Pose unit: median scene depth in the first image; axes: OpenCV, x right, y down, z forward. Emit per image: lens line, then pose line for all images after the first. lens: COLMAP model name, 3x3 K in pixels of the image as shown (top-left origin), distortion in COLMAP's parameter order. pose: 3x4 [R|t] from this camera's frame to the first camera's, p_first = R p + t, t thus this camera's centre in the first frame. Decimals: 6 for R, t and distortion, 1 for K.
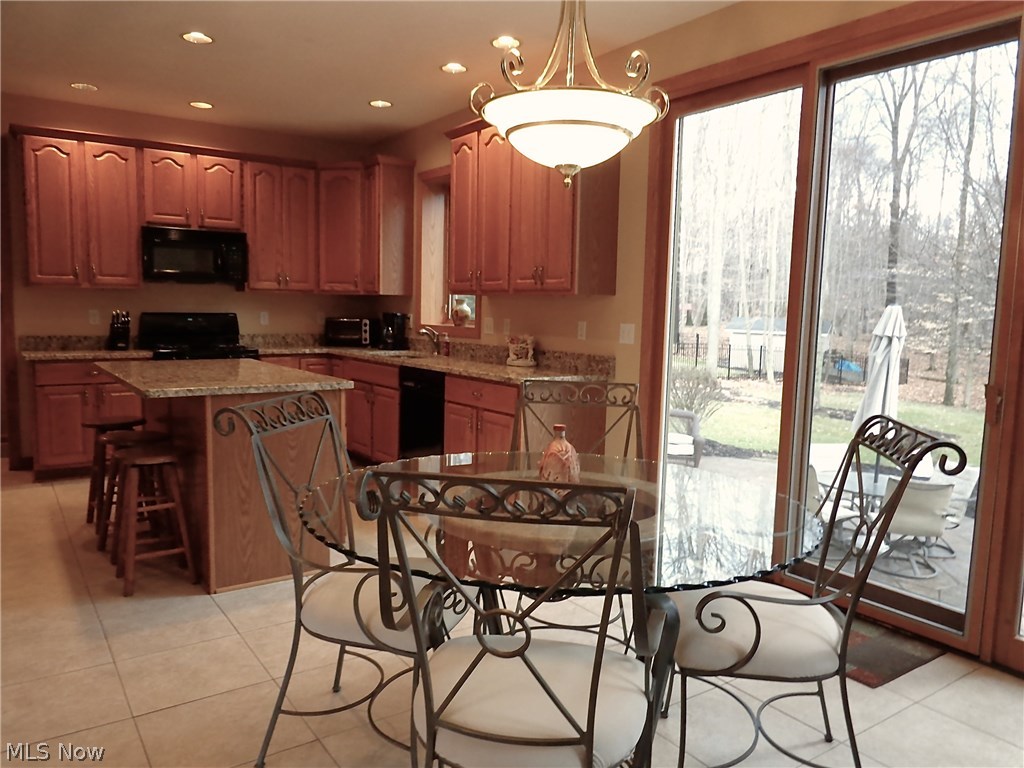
lens RADIAL K [[759.1, 0, 512.0], [0, 759.1, 384.0], [0, 0, 1]] dist [-0.008996, -0.003066]
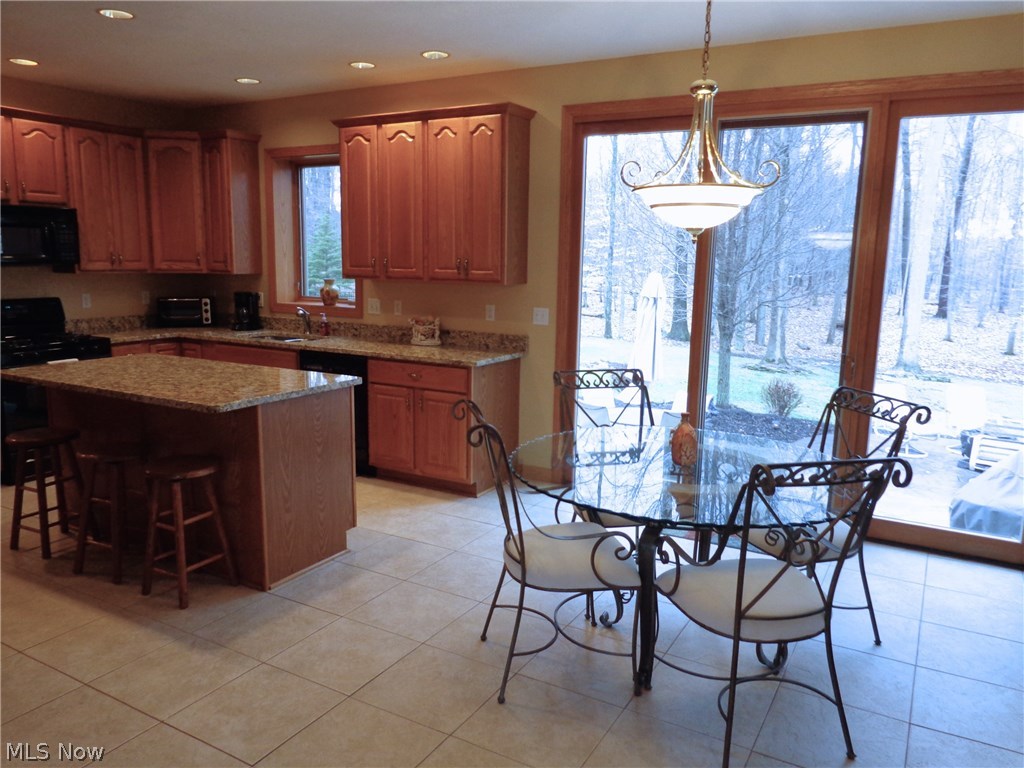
lens RADIAL K [[766.1, 0, 512.0], [0, 766.1, 384.0], [0, 0, 1]] dist [0.004671, -0.004320]
pose [[0.906775, -0.078630, 0.414217, -0.284890], [0.047450, 0.995246, 0.085053, -0.046956], [-0.418935, -0.057469, 0.906196, -0.052554]]
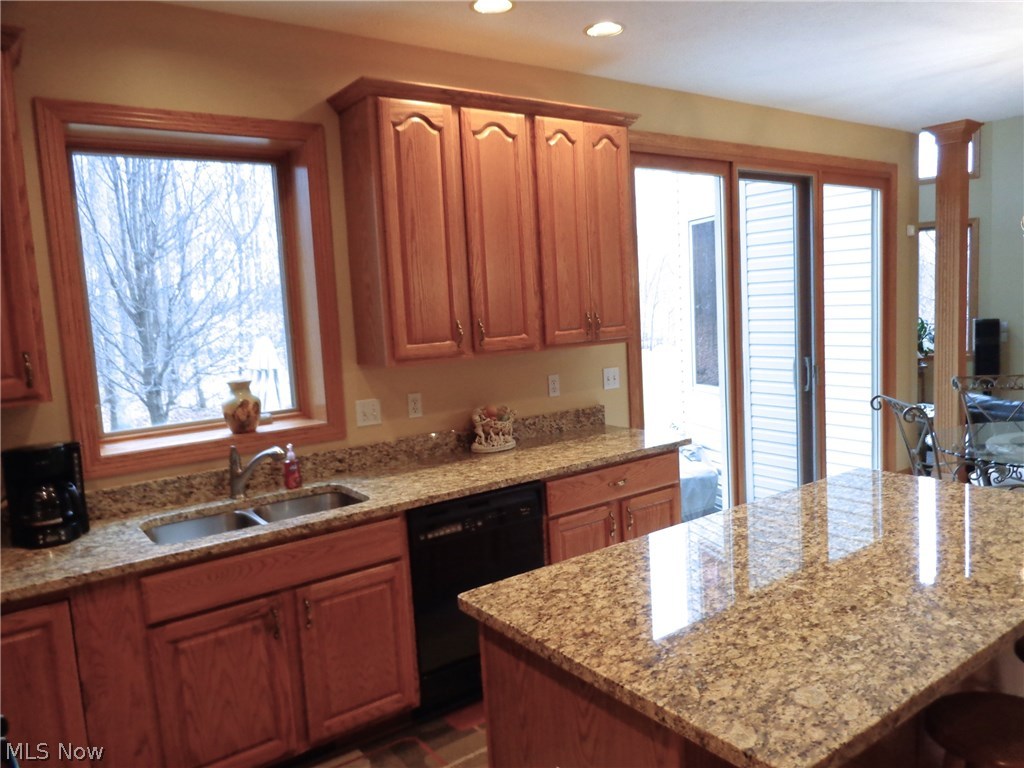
lens RADIAL K [[766.1, 0, 512.0], [0, 766.1, 384.0], [0, 0, 1]] dist [0.004671, -0.004320]
pose [[-0.025211, -0.127457, 0.991524, -0.592255], [0.155364, 0.979288, 0.129834, -0.149051], [-0.987536, 0.157321, -0.004887, 0.819603]]
